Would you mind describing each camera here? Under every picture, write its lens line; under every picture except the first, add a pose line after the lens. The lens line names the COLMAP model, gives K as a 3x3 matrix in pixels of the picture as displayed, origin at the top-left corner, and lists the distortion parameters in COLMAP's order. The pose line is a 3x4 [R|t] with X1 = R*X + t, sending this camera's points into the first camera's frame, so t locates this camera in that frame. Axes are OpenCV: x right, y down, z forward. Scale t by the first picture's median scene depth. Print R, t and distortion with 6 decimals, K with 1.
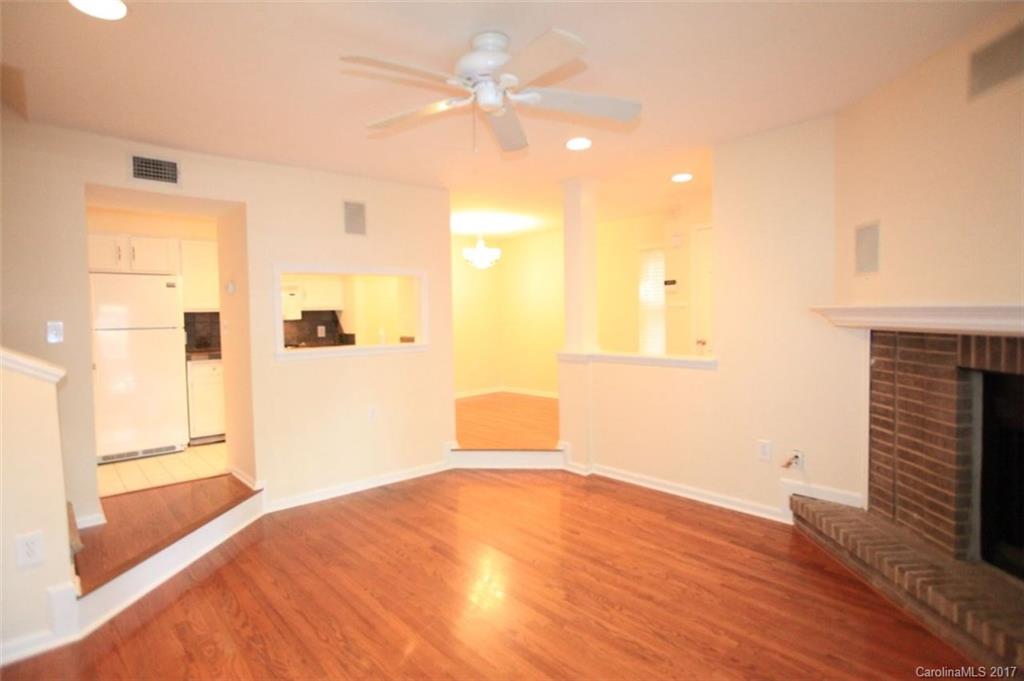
lens RADIAL K [[525.5, 0, 509.7], [0, 525.5, 335.3], [0, 0, 1]] dist [-0.040803, 0.012776]
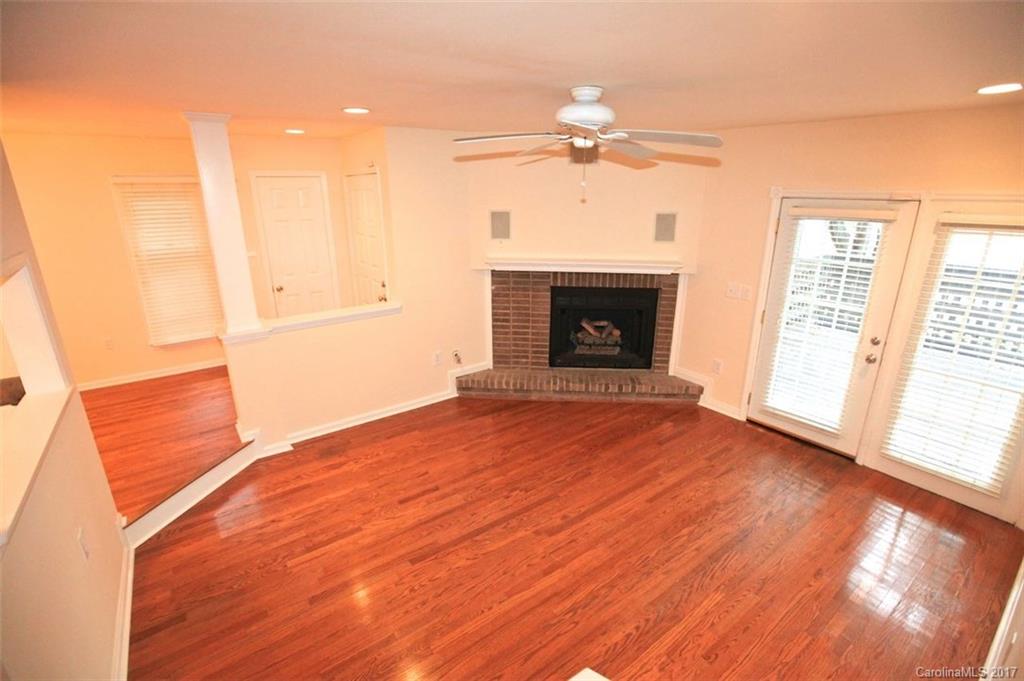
lens RADIAL K [[464.6, 0, 521.0], [0, 464.6, 341.4], [0, 0, 1]] dist [-0.033886, 0.003717]
pose [[0.091030, -0.293833, 0.951512, -0.917697], [0.036770, 0.955819, 0.291646, -0.251218], [-0.995169, 0.008438, 0.097813, 0.805156]]
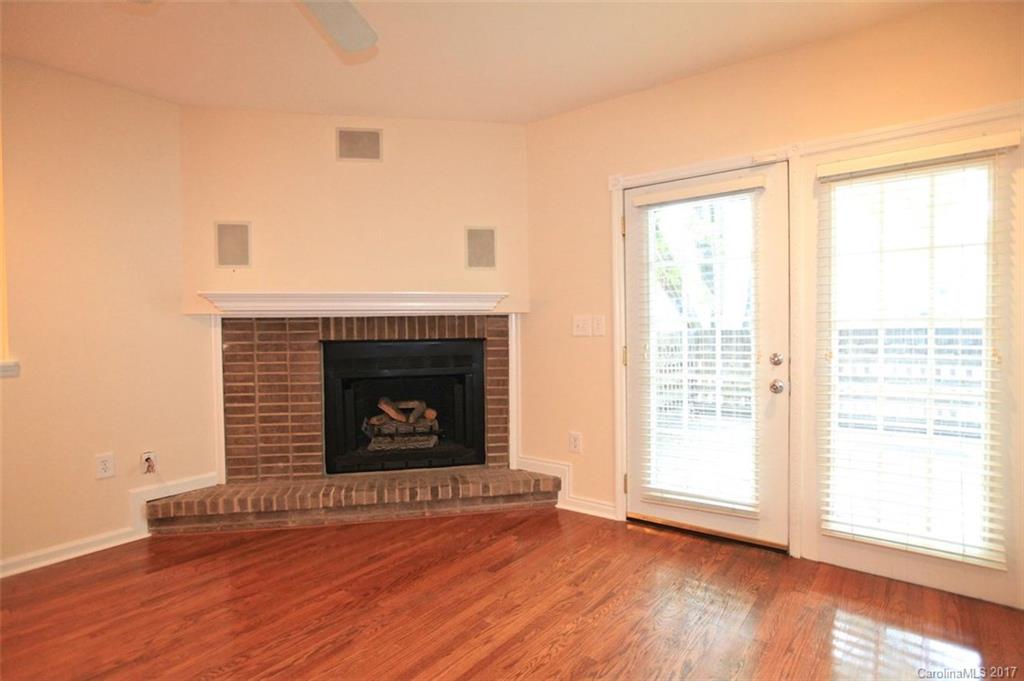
lens RADIAL K [[525.5, 0, 512.7], [0, 525.5, 335.8], [0, 0, 1]] dist [-0.040803, 0.012776]
pose [[-0.174595, -0.001819, 0.984639, -0.539738], [0.054275, 0.998460, 0.011468, 0.052200], [-0.983143, 0.055444, -0.174228, 0.627656]]
